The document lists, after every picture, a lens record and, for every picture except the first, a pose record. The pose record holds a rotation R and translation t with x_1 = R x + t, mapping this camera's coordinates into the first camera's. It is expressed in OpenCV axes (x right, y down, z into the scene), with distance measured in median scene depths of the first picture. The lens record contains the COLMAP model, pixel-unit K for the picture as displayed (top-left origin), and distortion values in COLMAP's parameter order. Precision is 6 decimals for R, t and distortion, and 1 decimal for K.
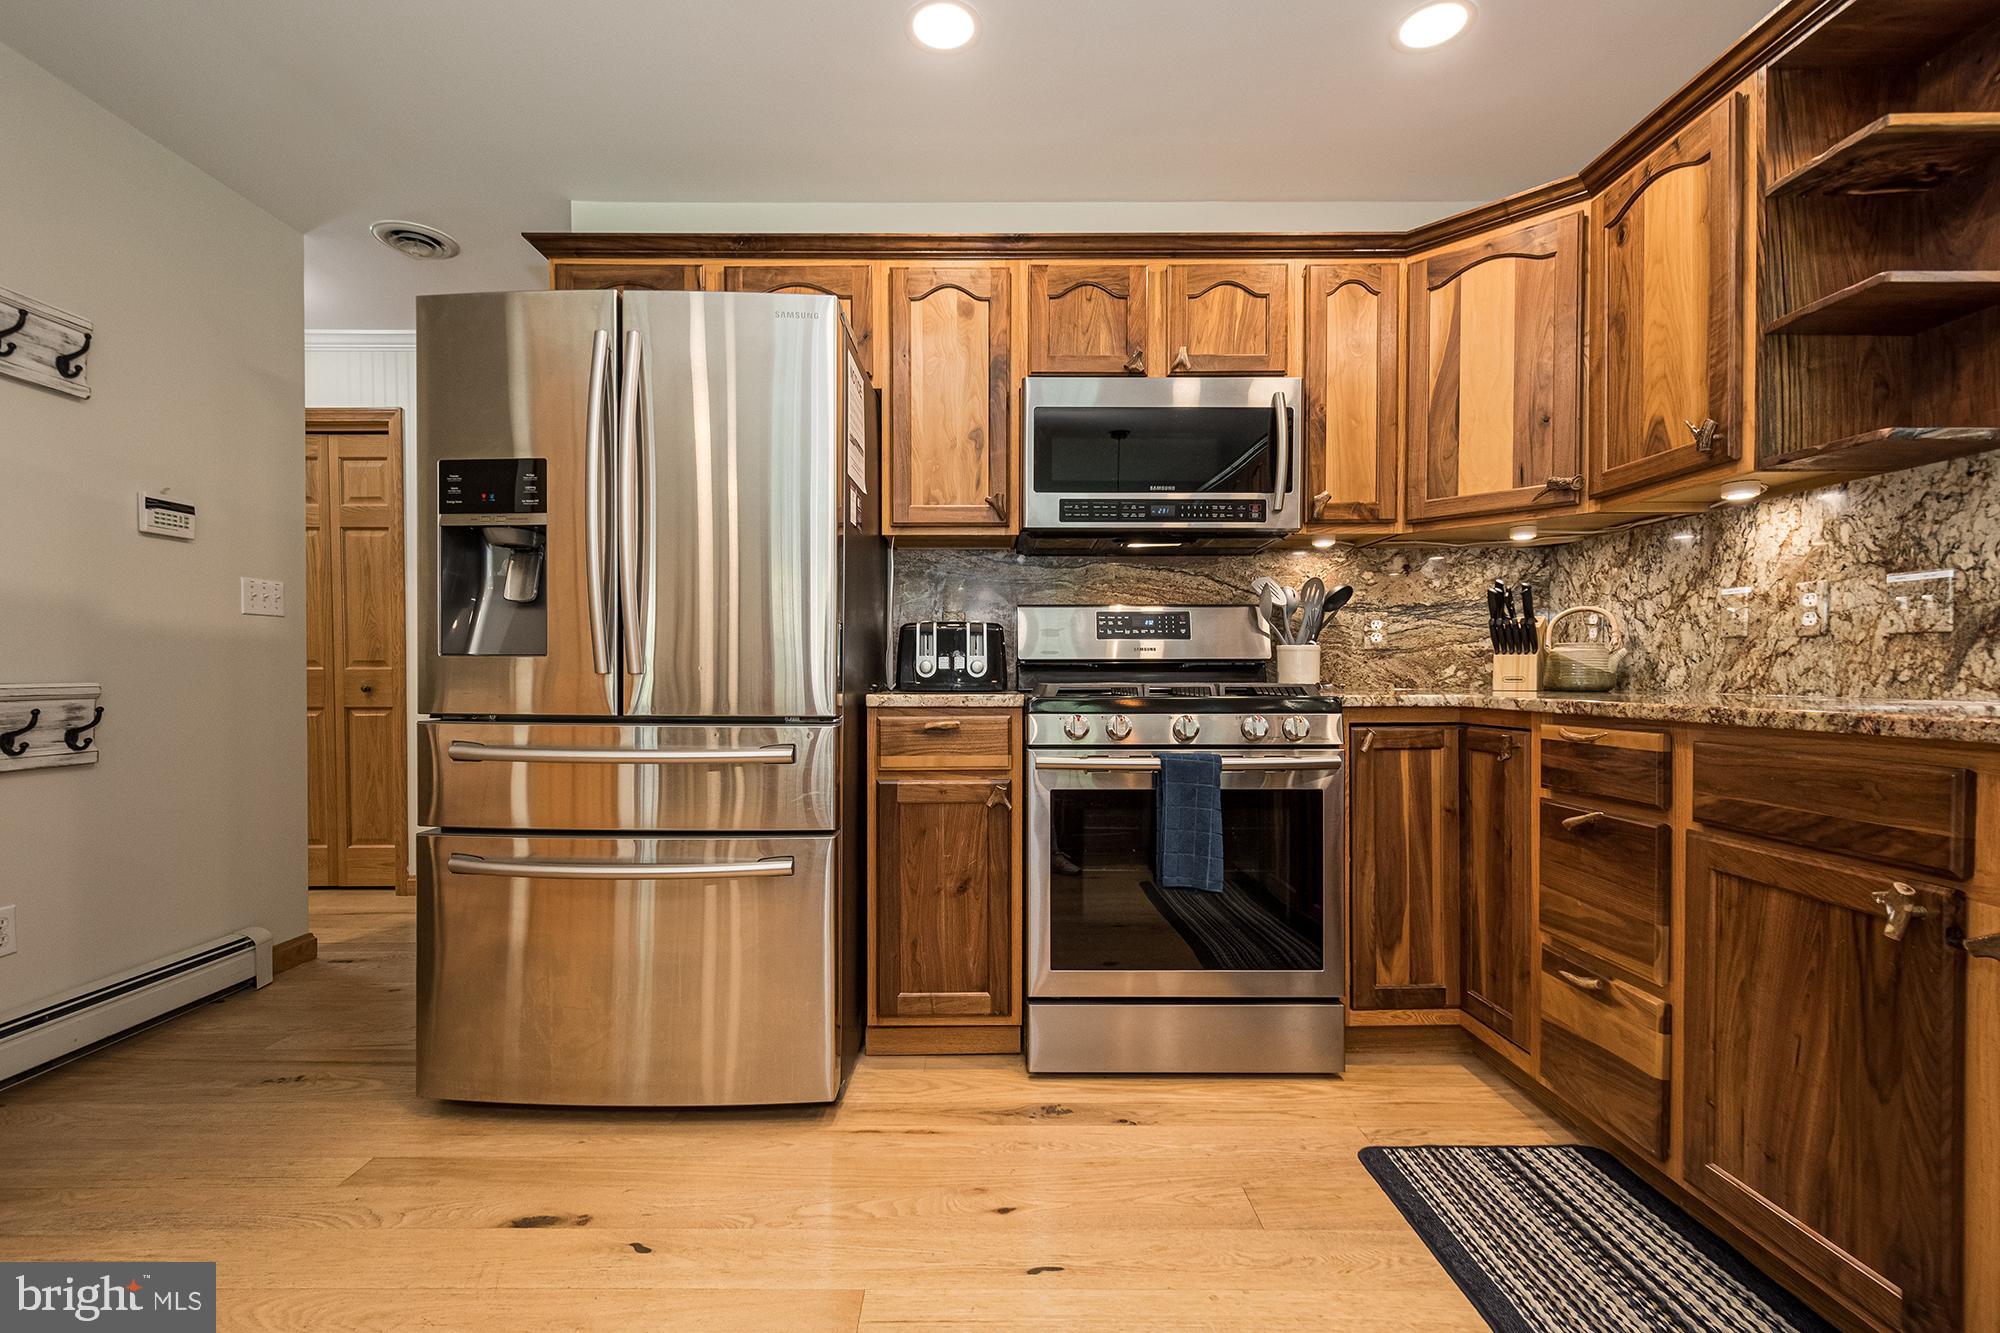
lens RADIAL K [[881.6, 0, 991.5], [0, 881.6, 684.5], [0, 0, 1]] dist [0.010612, -0.002117]
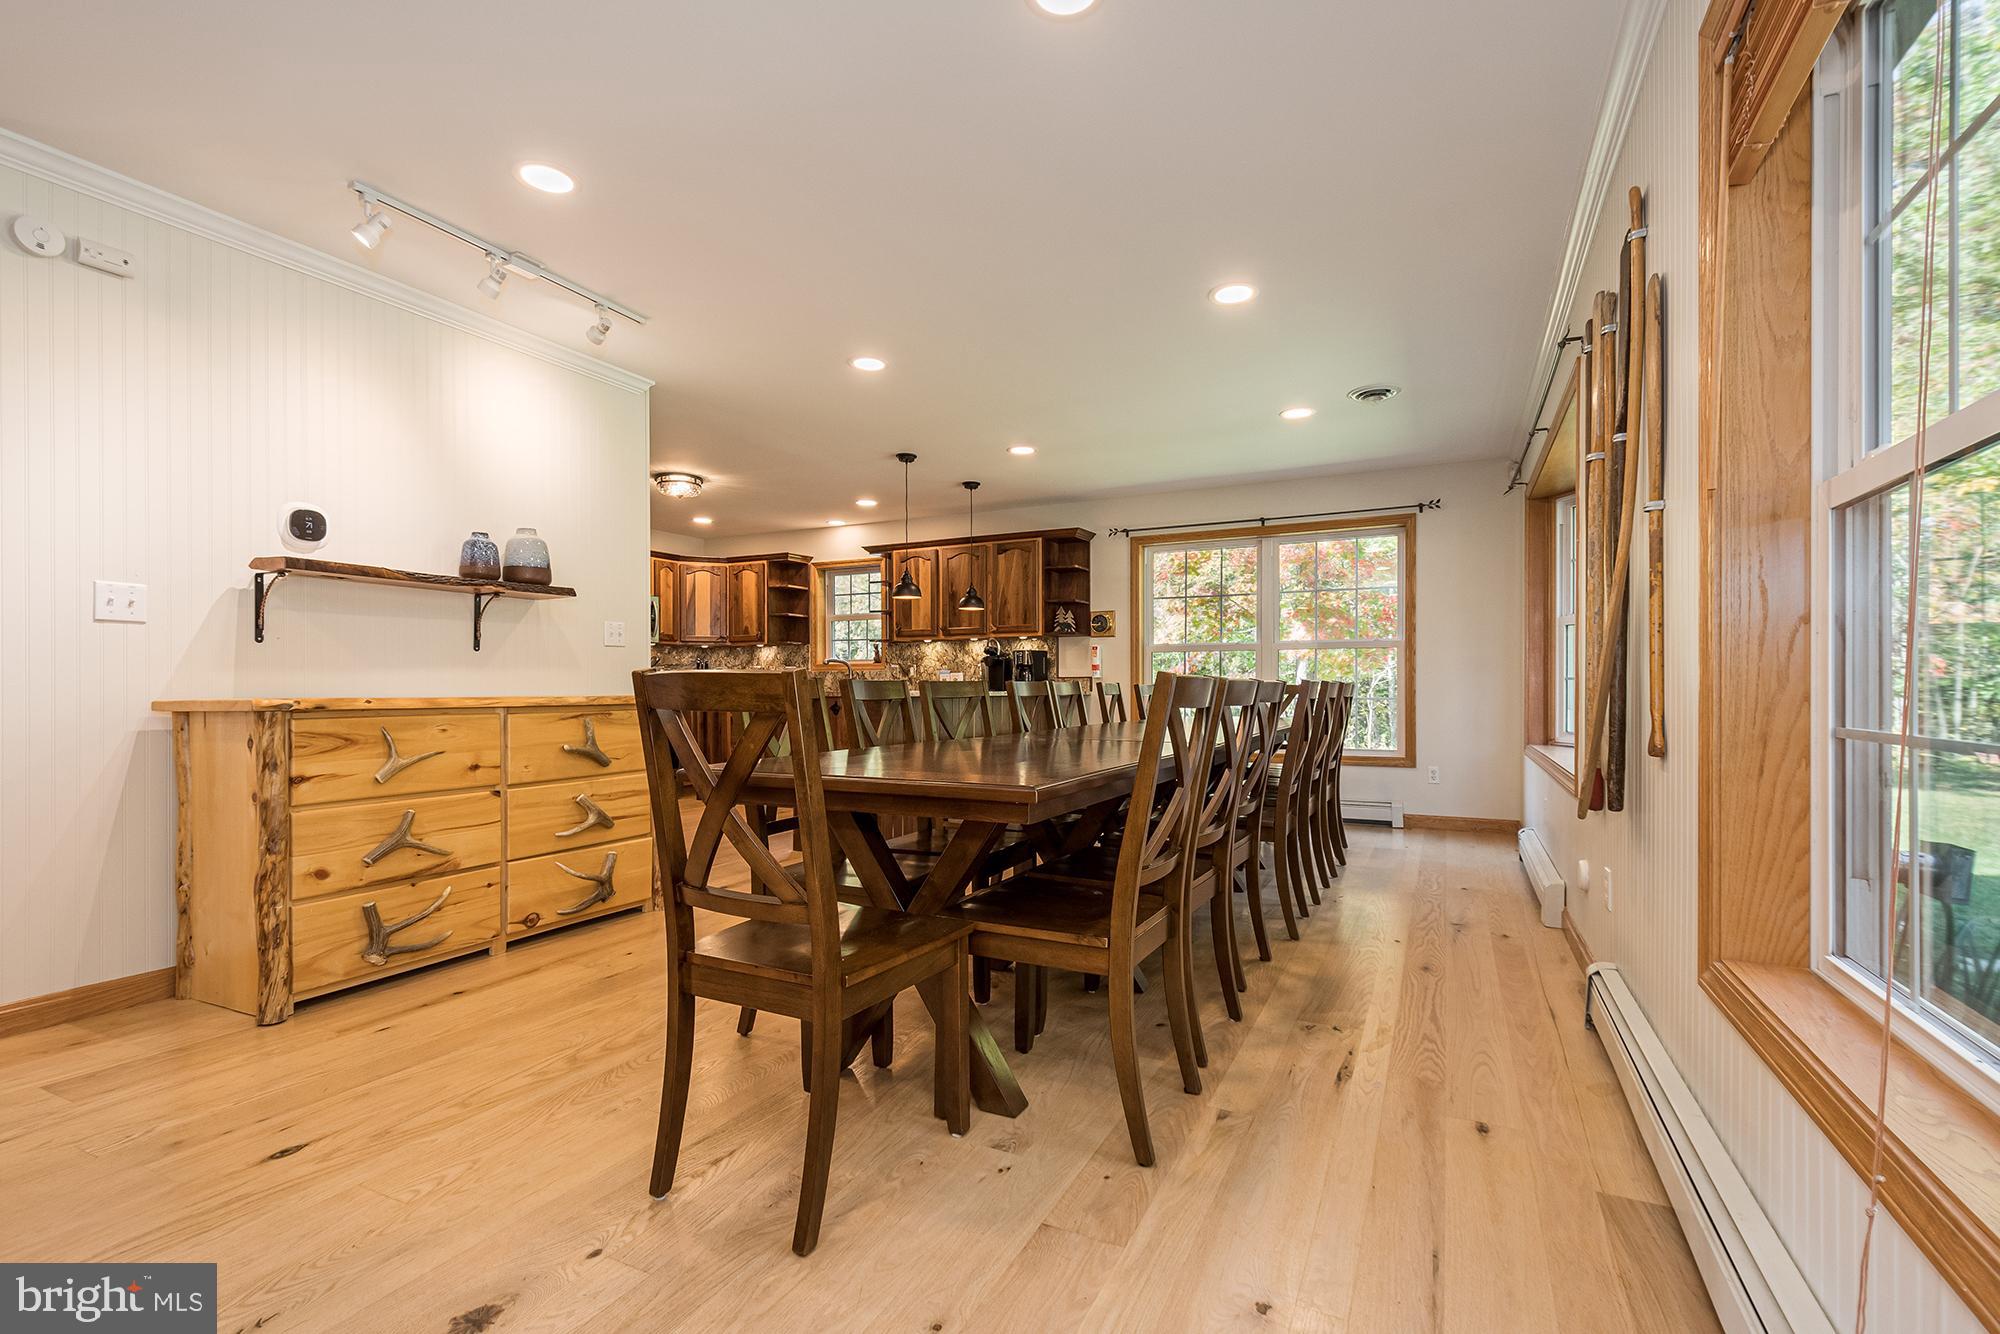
lens RADIAL K [[881.6, 0, 992.9], [0, 881.6, 682.7], [0, 0, 1]] dist [0.010612, -0.002117]
pose [[0.458349, 0.000445, 0.888772, -2.205586], [0.014461, 0.999864, -0.007959, 0.016392], [-0.888655, 0.016500, 0.458280, -1.771512]]
